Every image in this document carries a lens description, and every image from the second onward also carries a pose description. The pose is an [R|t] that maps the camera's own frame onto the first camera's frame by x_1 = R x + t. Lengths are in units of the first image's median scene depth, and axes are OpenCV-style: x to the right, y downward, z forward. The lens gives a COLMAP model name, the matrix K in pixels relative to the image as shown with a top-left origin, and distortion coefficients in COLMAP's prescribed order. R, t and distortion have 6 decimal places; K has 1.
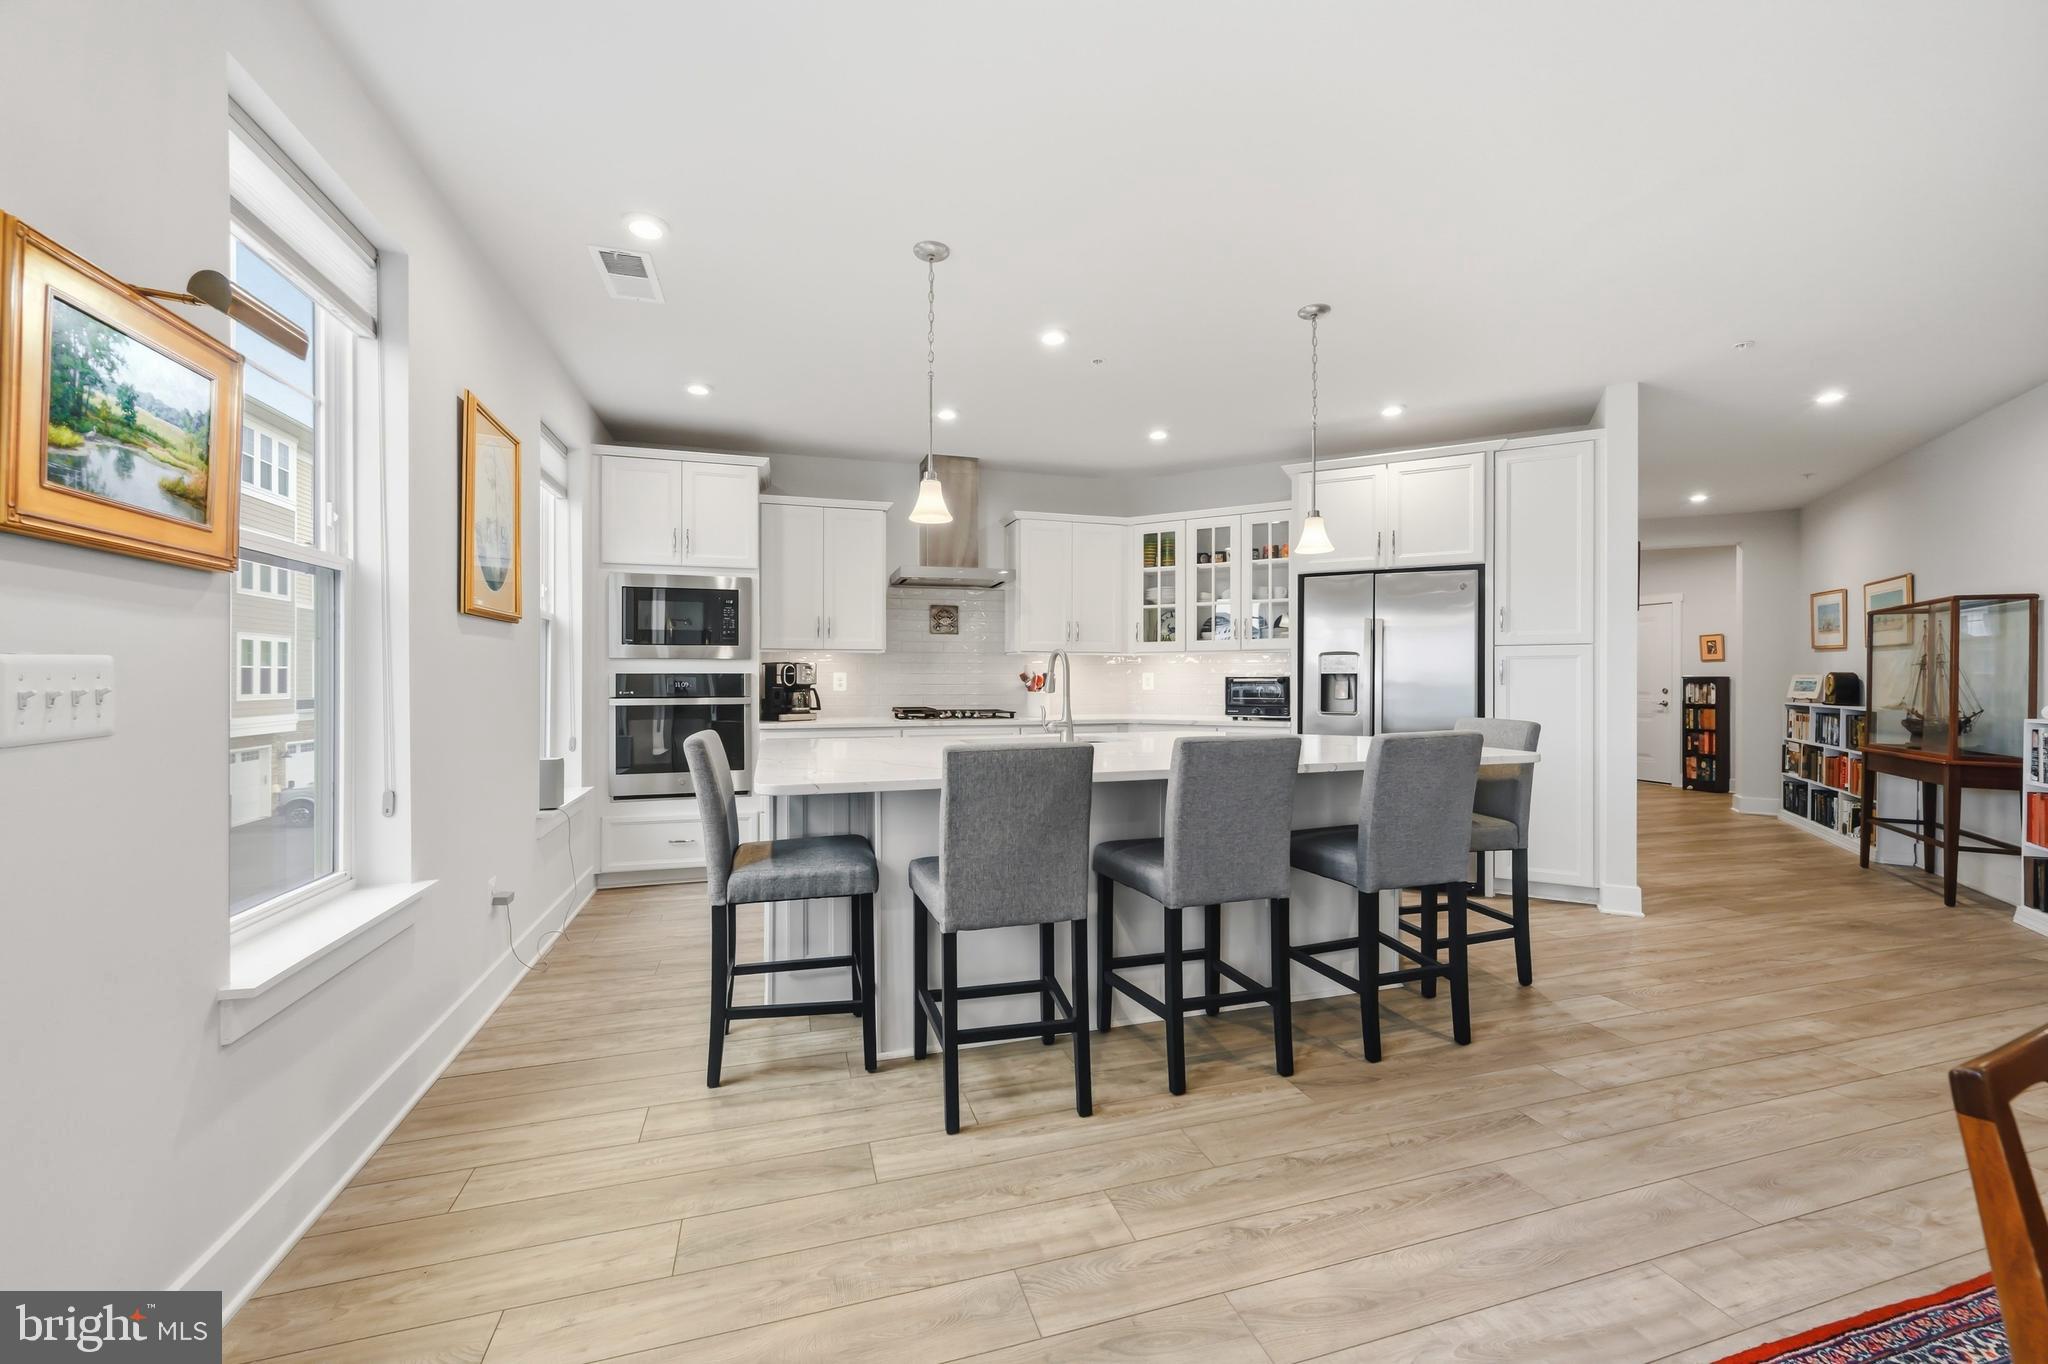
lens RADIAL K [[824.6, 0, 1022.7], [0, 824.6, 681.3], [0, 0, 1]] dist [-0.000164, -0.000009]
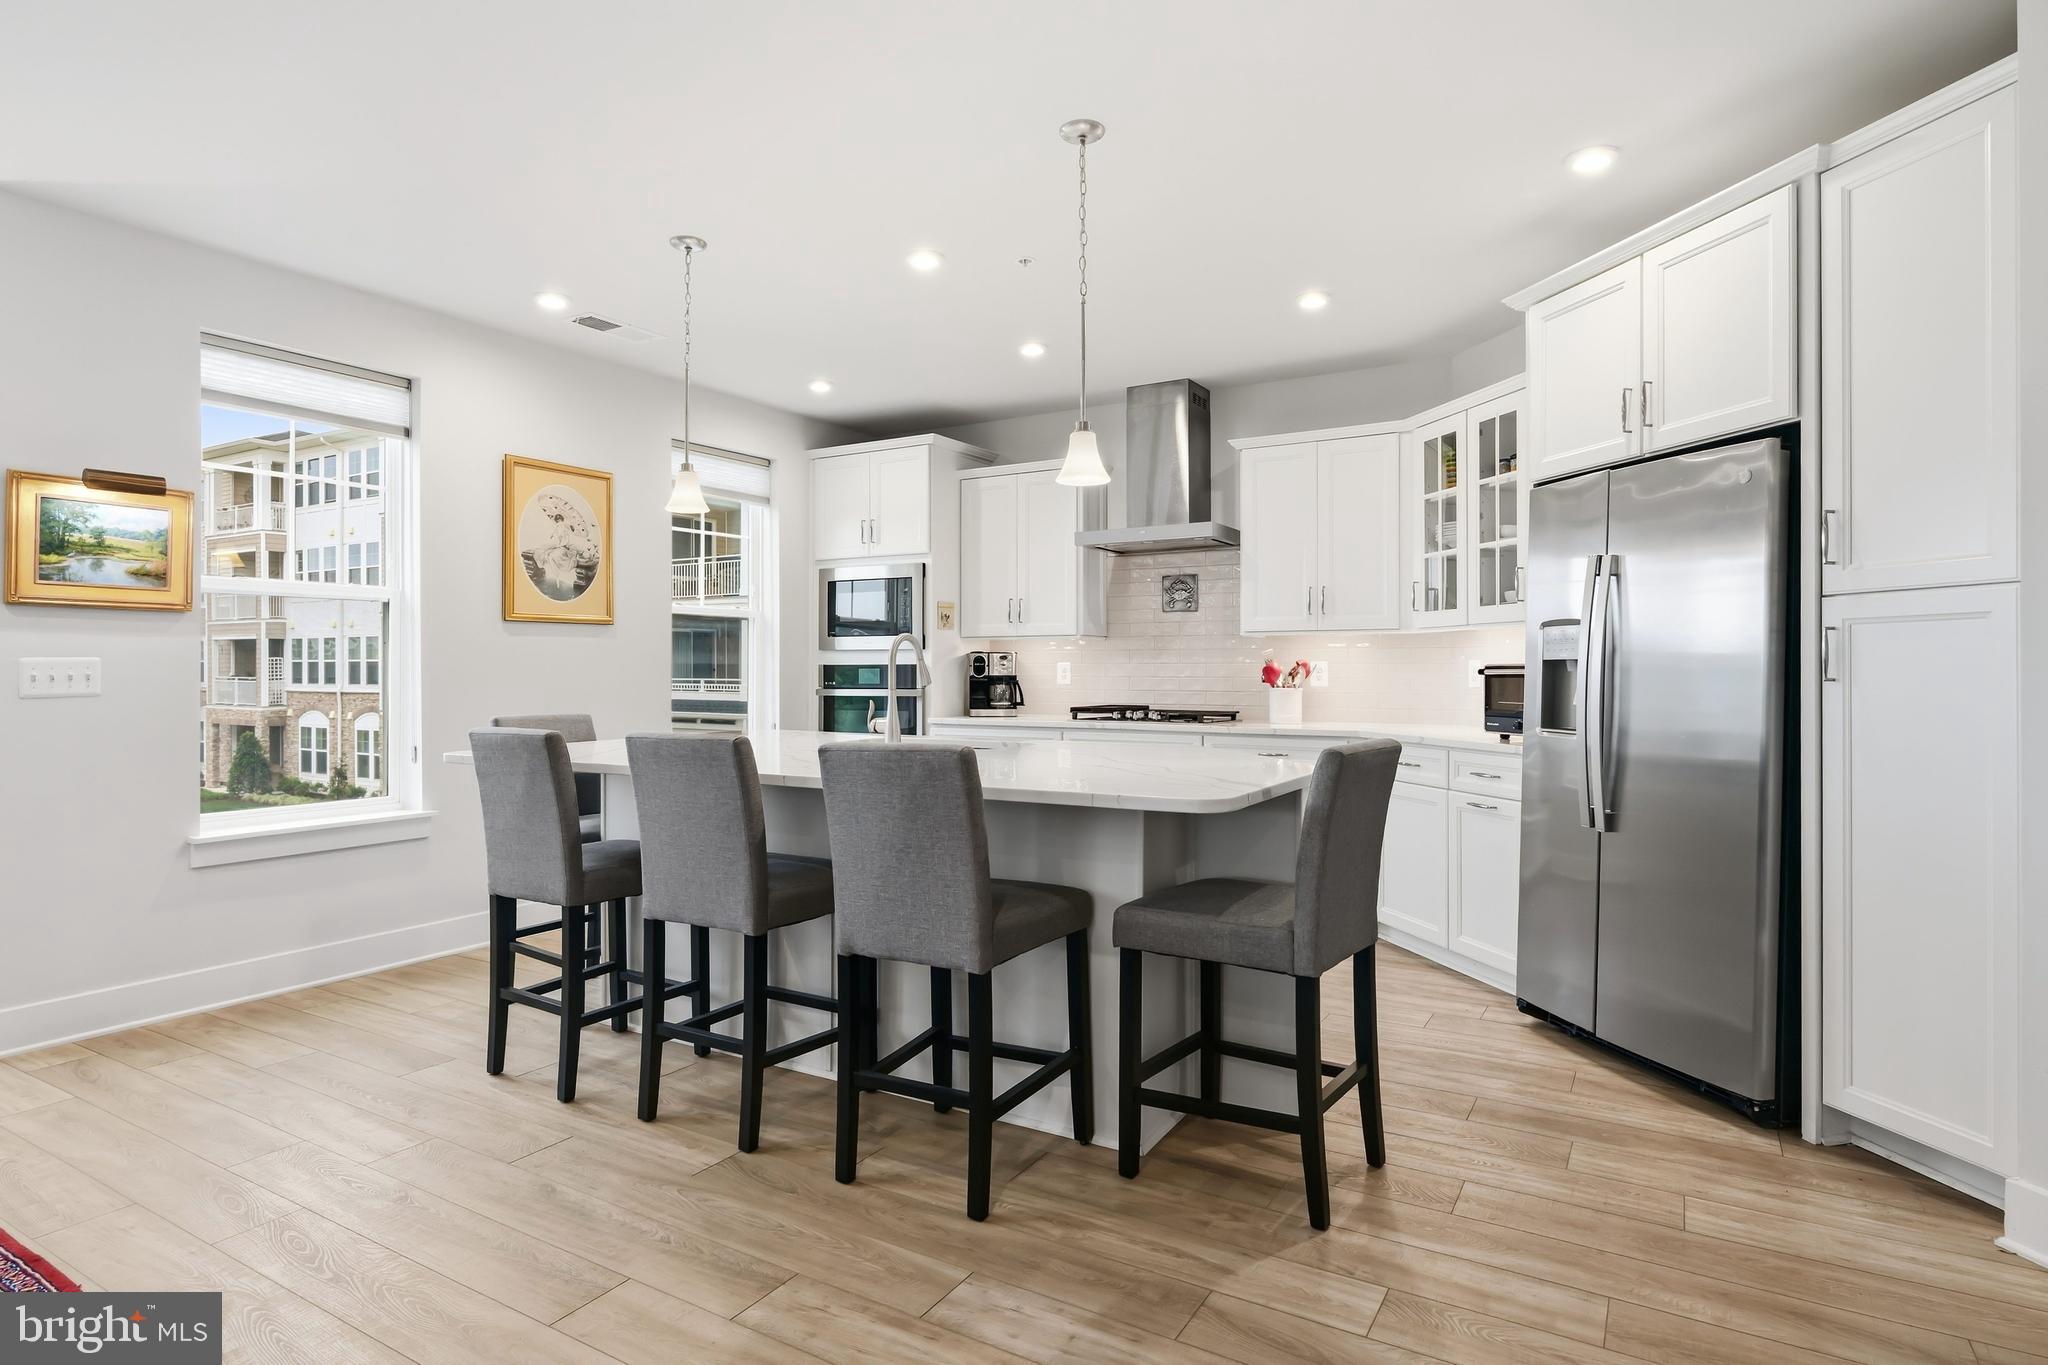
lens RADIAL K [[1102.1, 0, 1017.9], [0, 1102.1, 671.0], [0, 0, 1]] dist [-0.003615, 0.001439]
pose [[0.663755, 0.000965, -0.747950, 1.424427], [-0.003014, 0.999995, -0.001384, -0.000429], [0.747944, 0.003173, 0.663754, 0.508988]]
